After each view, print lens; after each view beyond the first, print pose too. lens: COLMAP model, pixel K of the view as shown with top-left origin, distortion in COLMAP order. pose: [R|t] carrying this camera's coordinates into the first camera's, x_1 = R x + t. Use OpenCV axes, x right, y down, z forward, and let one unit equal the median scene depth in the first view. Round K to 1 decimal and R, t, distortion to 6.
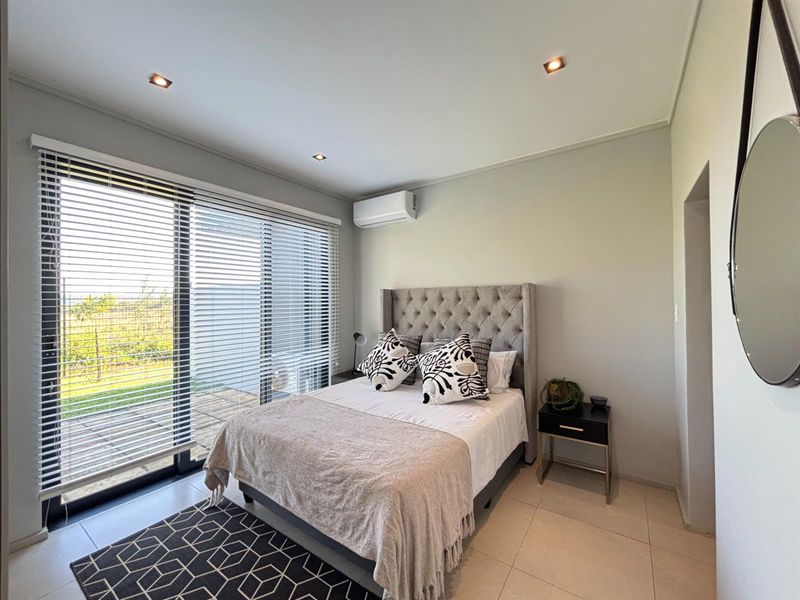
lens RADIAL K [[326.2, 0, 405.3], [0, 326.2, 289.2], [0, 0, 1]] dist [-0.000303, -0.000509]
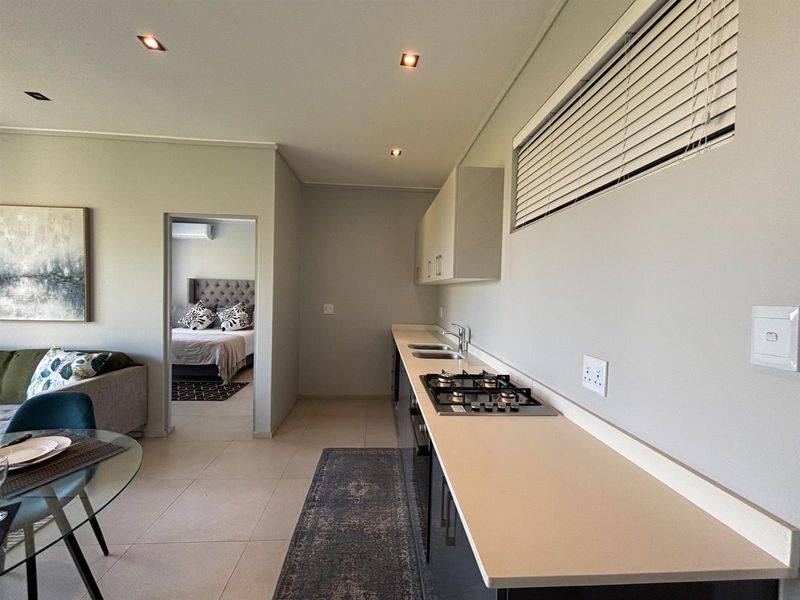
lens RADIAL K [[326.2, 0, 399.2], [0, 326.2, 299.5], [0, 0, 1]] dist [-0.000303, -0.000509]
pose [[0.787894, 0.014651, 0.615637, -0.299469], [-0.059146, 0.996895, 0.051972, -0.053116], [-0.612964, -0.077361, 0.786314, -1.225256]]
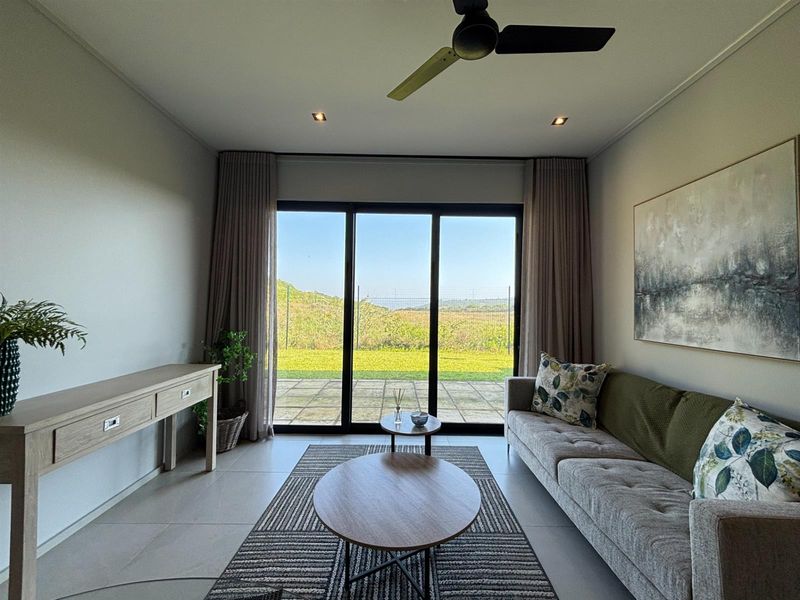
lens RADIAL K [[326.2, 0, 396.7], [0, 326.2, 297.1], [0, 0, 1]] dist [-0.000303, -0.000509]
pose [[0.559869, -0.002426, -0.828577, -0.373747], [0.008582, 0.999959, 0.002871, 0.014270], [0.828536, -0.008718, 0.559867, -0.663952]]
